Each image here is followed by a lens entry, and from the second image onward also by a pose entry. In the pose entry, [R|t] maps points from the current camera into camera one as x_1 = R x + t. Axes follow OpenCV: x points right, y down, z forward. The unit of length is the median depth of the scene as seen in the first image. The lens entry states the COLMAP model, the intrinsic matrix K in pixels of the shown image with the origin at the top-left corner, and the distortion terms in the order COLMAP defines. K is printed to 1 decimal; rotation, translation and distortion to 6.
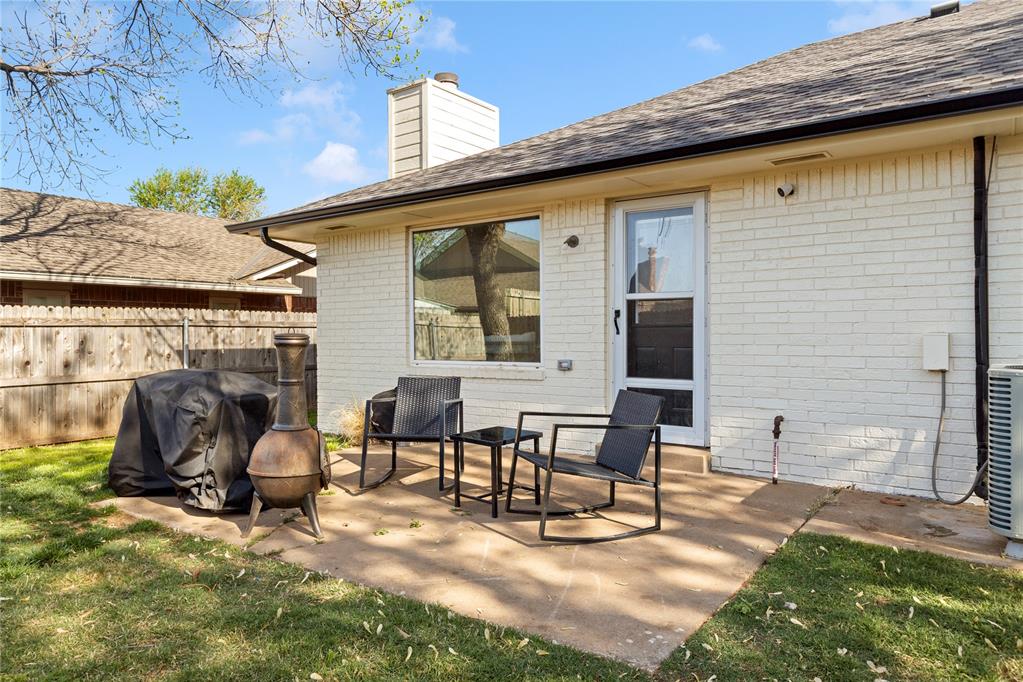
lens RADIAL K [[713.7, 0, 511.5], [0, 713.7, 341.0], [0, 0, 1]] dist [-0.002814, 0.000111]
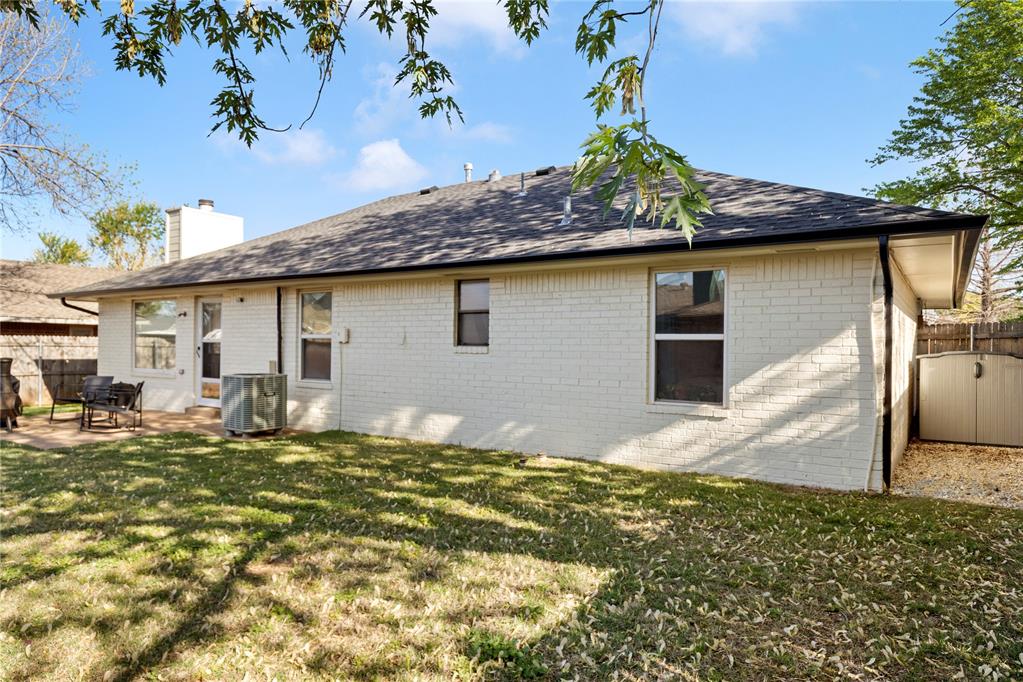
lens RADIAL K [[632.5, 0, 510.1], [0, 632.5, 343.0], [0, 0, 1]] dist [-0.000782, 0.000404]
pose [[0.997890, 0.011004, 0.063995, 0.552943], [-0.010664, 0.999927, -0.005654, -0.029574], [-0.064053, 0.004959, 0.997934, -0.568997]]
